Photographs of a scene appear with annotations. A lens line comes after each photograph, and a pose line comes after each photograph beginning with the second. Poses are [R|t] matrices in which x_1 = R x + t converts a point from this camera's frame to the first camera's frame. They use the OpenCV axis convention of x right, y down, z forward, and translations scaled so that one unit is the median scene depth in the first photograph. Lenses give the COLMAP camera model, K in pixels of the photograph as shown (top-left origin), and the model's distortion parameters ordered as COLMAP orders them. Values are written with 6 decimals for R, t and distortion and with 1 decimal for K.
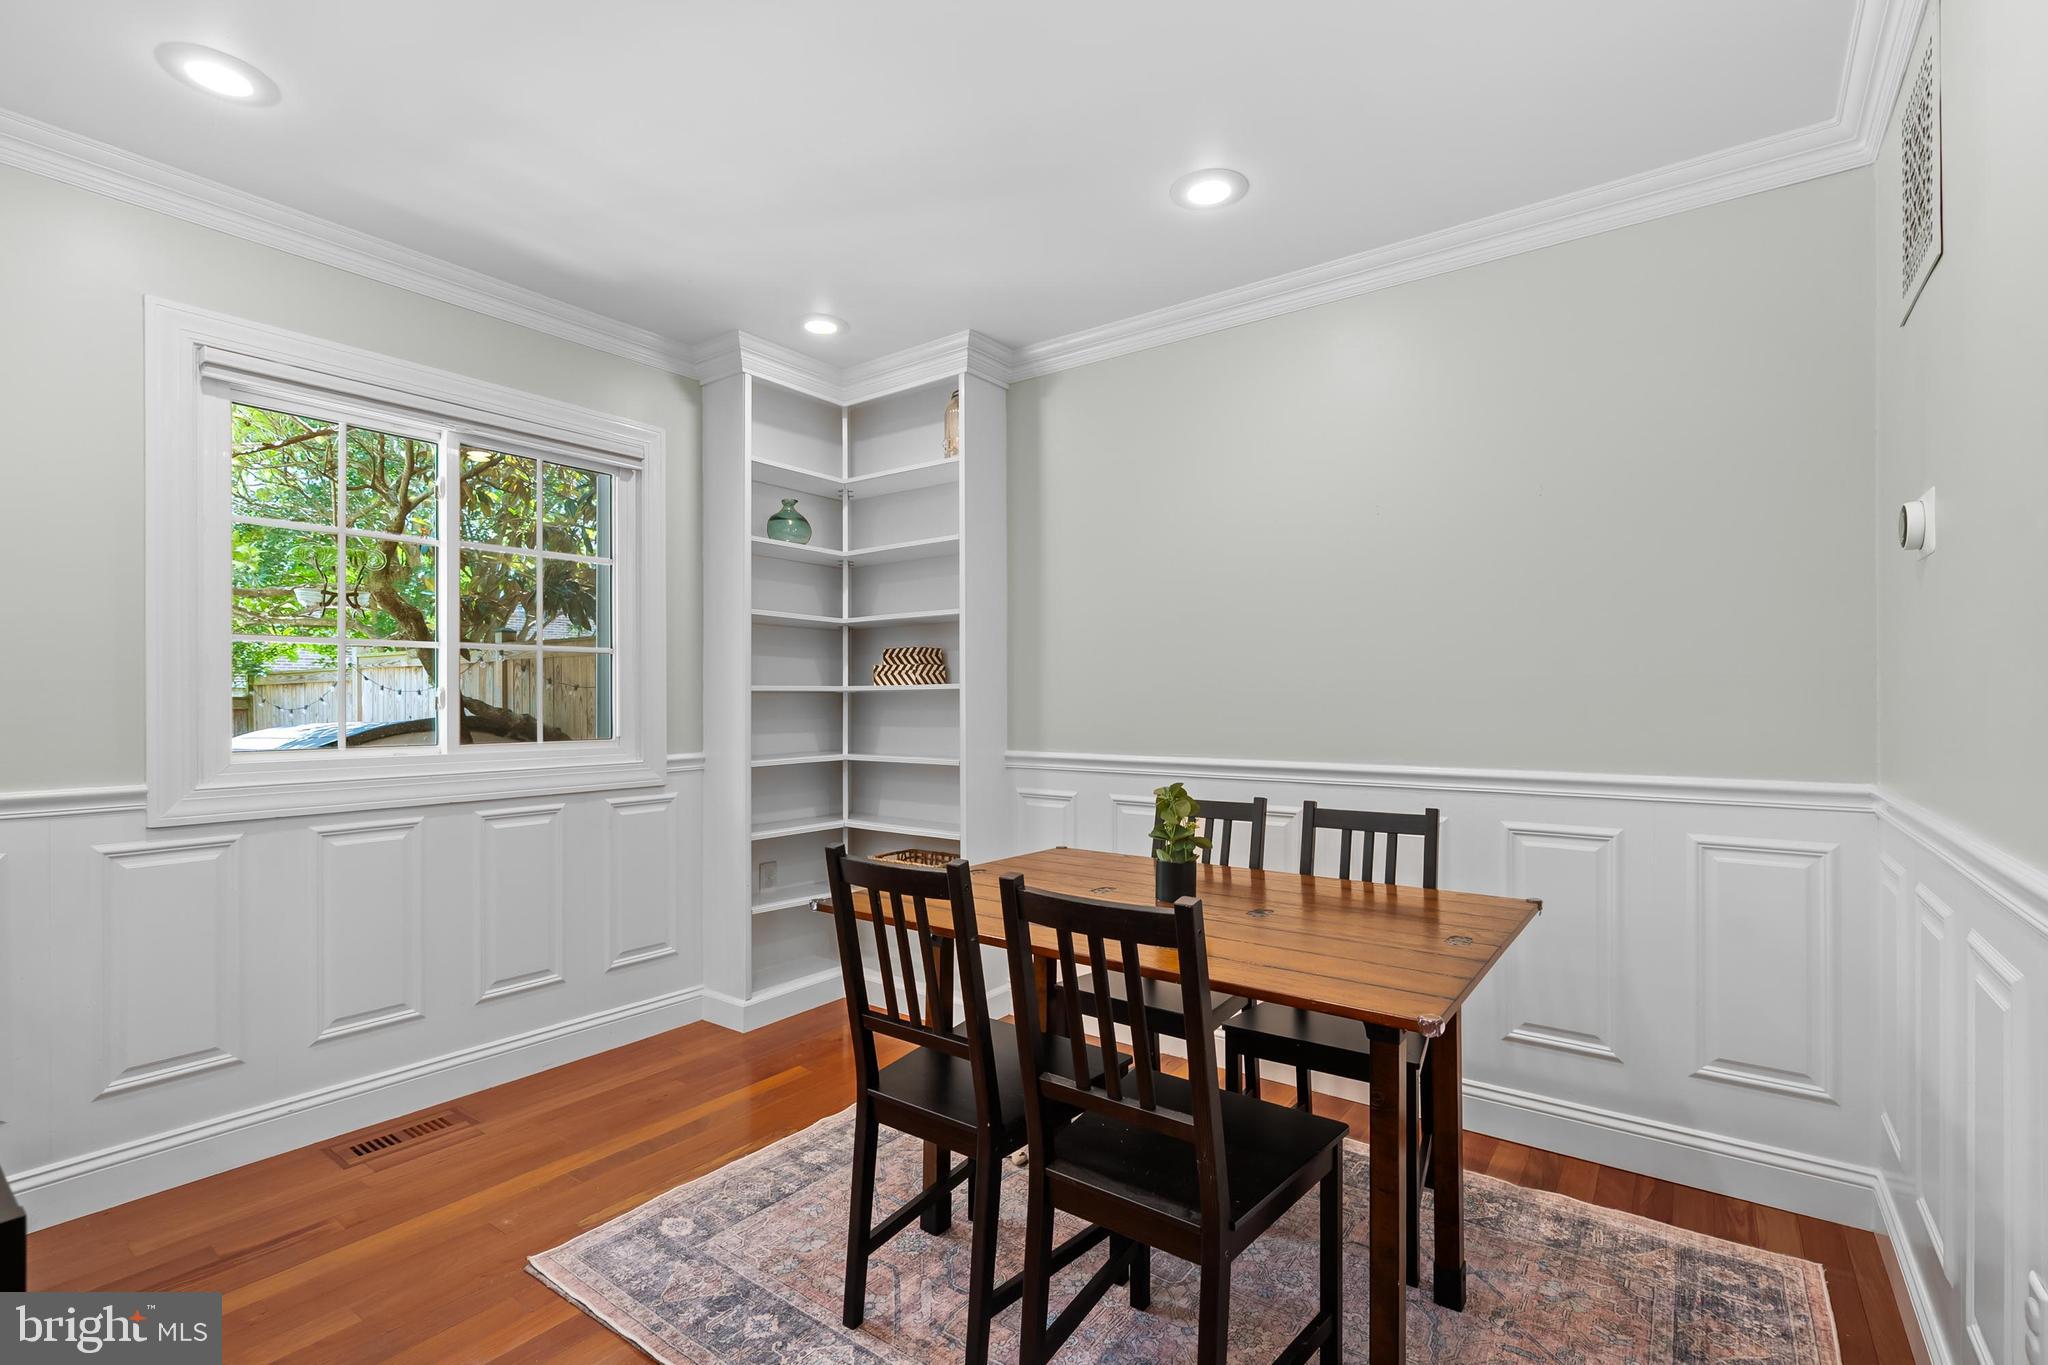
lens RADIAL K [[936.3, 0, 1021.8], [0, 936.3, 695.8], [0, 0, 1]] dist [-0.002137, -0.000017]
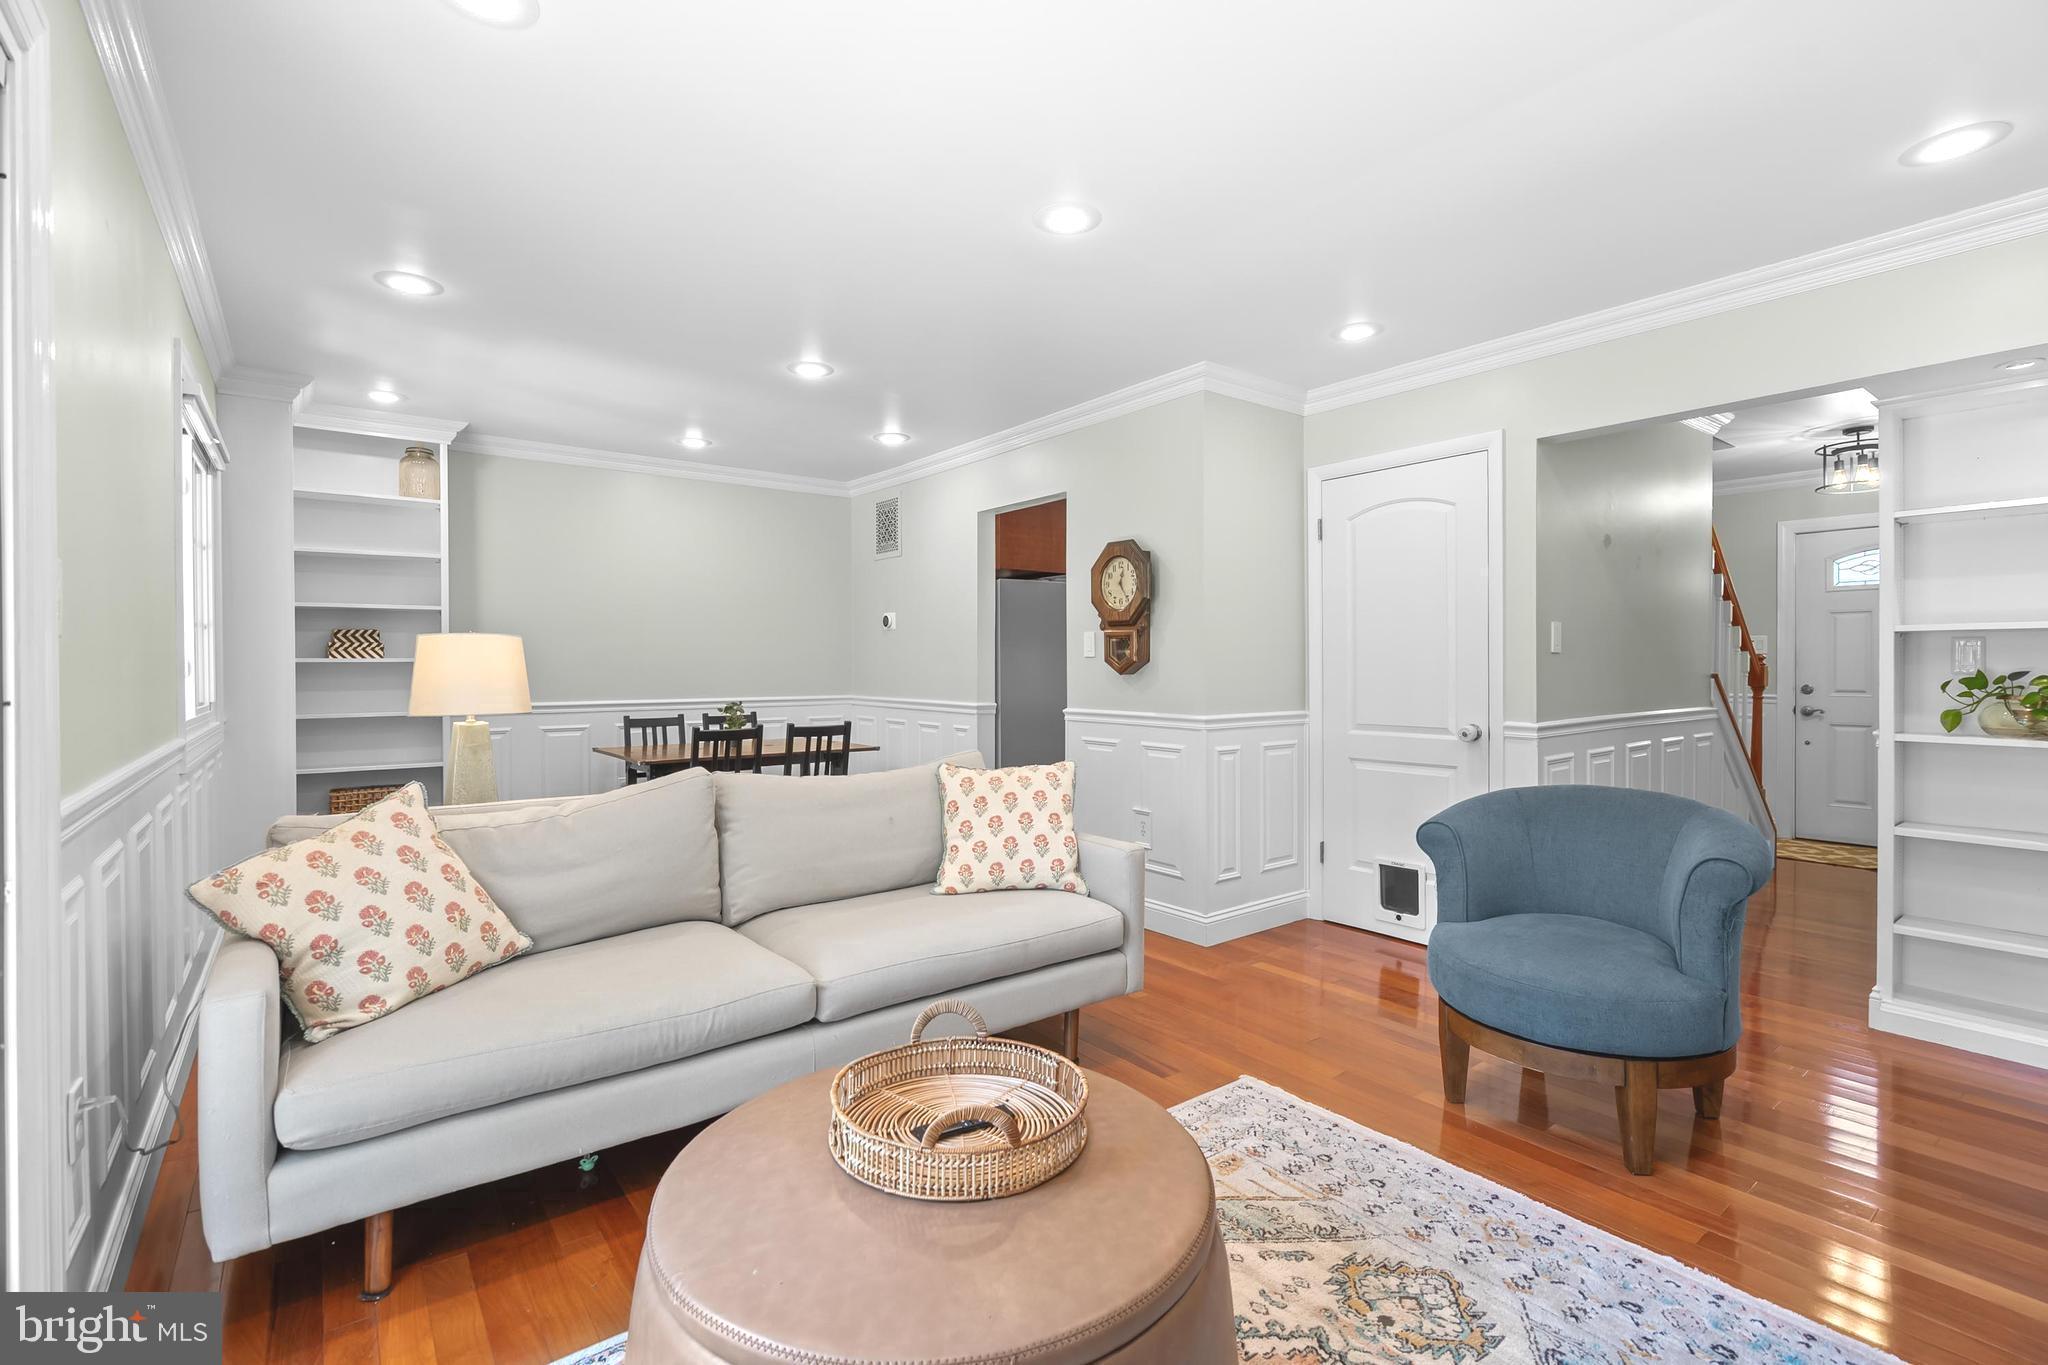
lens RADIAL K [[930.3, 0, 1023.5], [0, 930.3, 672.4], [0, 0, 1]] dist [-0.000373, 0.000349]
pose [[0.277888, -0.005655, 0.960597, -1.258974], [-0.001359, 0.999979, 0.006280, -0.001655], [-0.960613, -0.003050, 0.277874, -0.277455]]
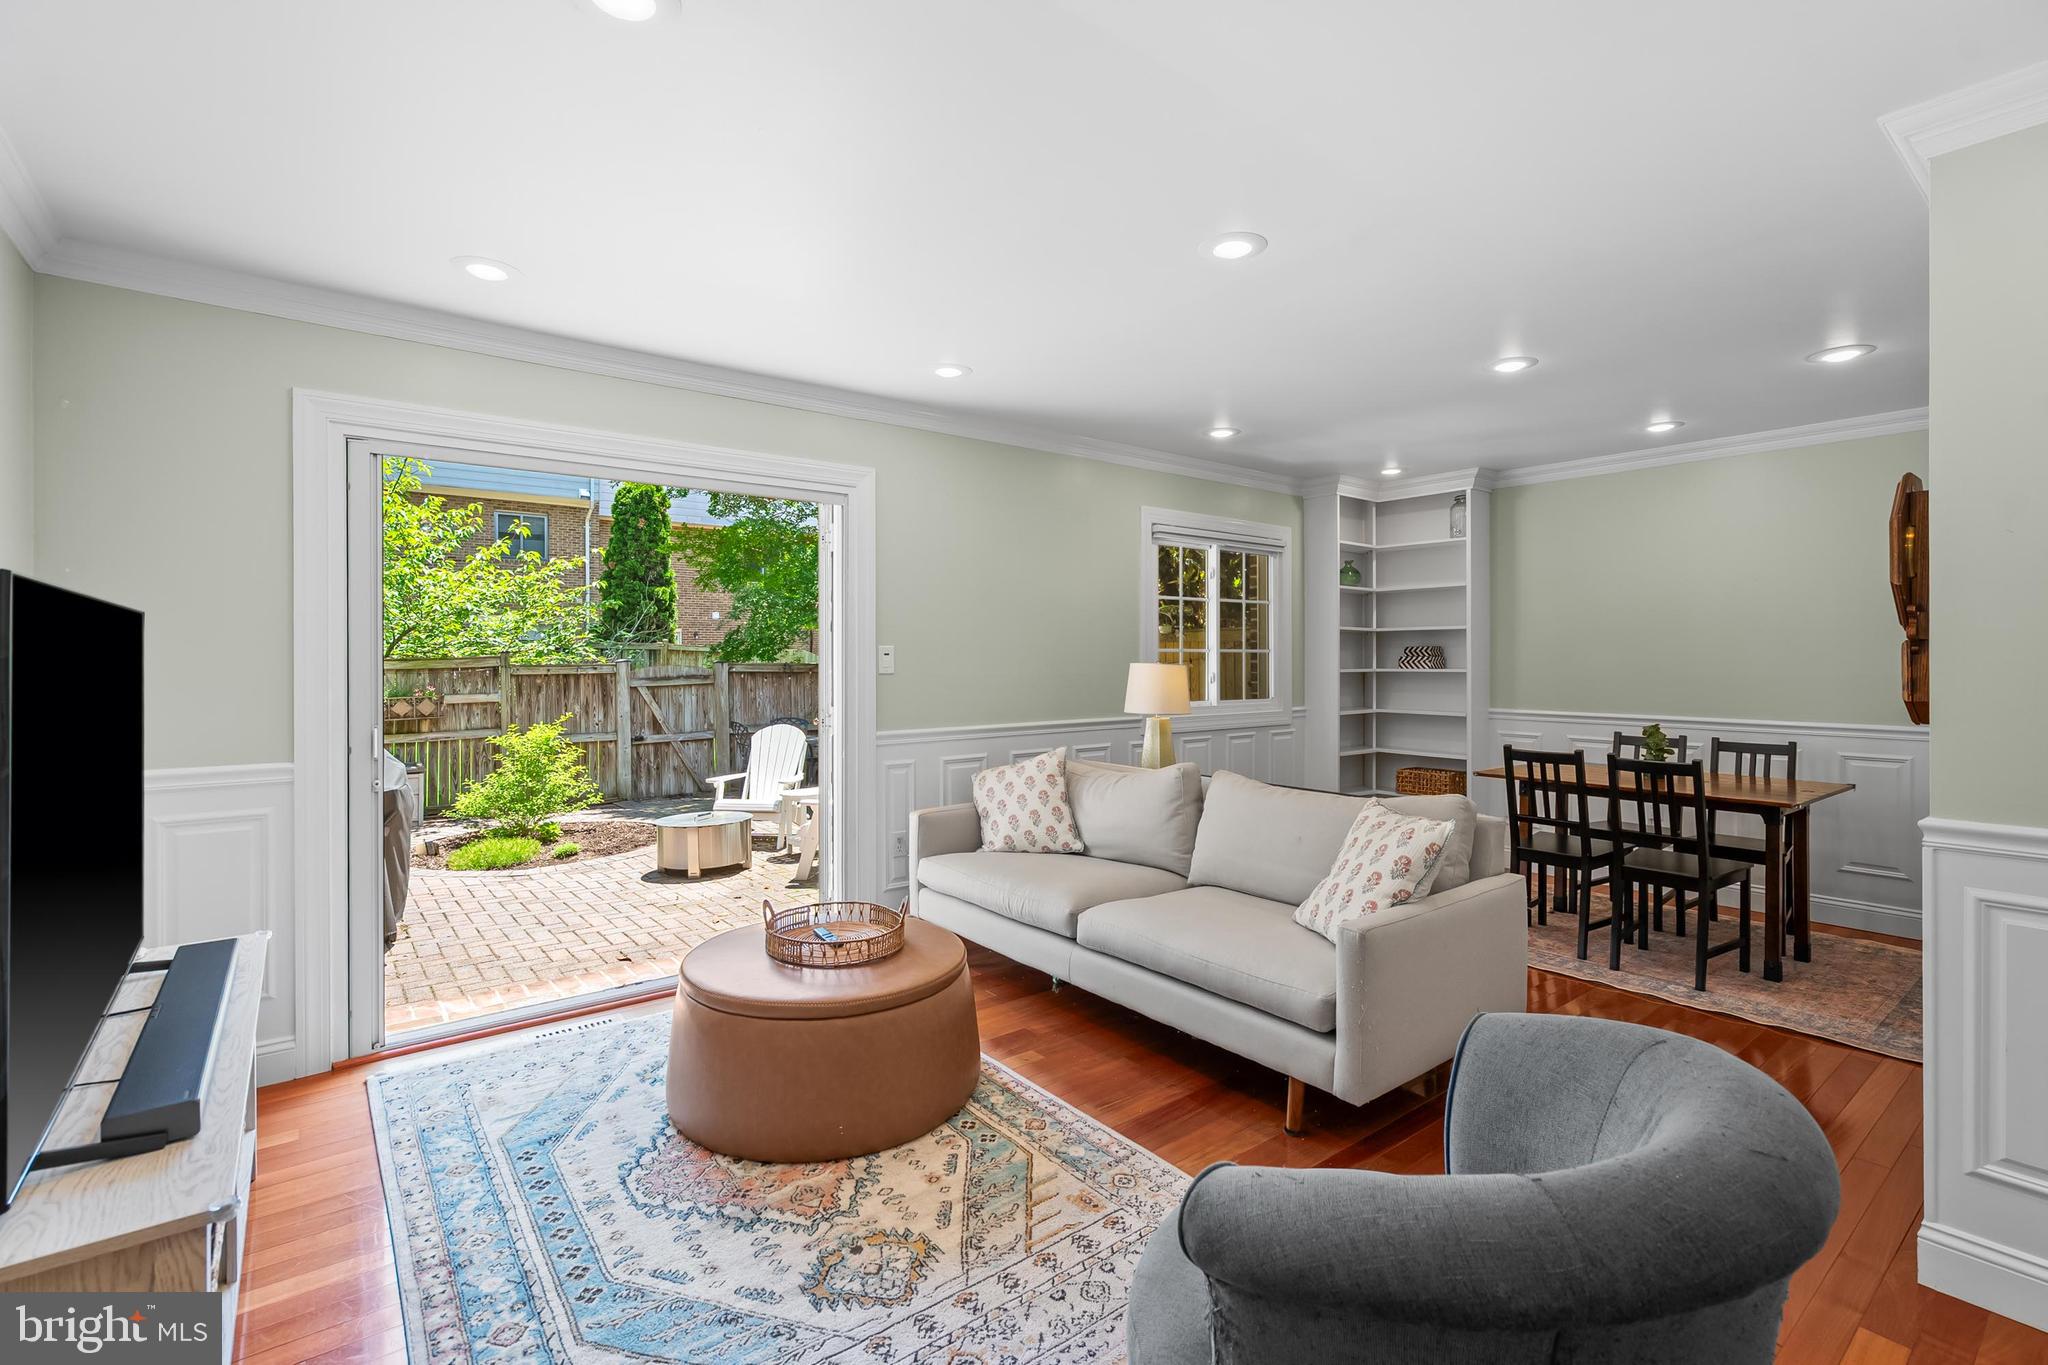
lens RADIAL K [[926.2, 0, 1019.4], [0, 926.2, 664.0], [0, 0, 1]] dist [-0.003990, 0.000396]
pose [[0.962387, 0.003931, -0.271654, -0.416631], [-0.000691, 0.999927, 0.012023, -0.044633], [0.271682, -0.011384, 0.962320, -0.910005]]
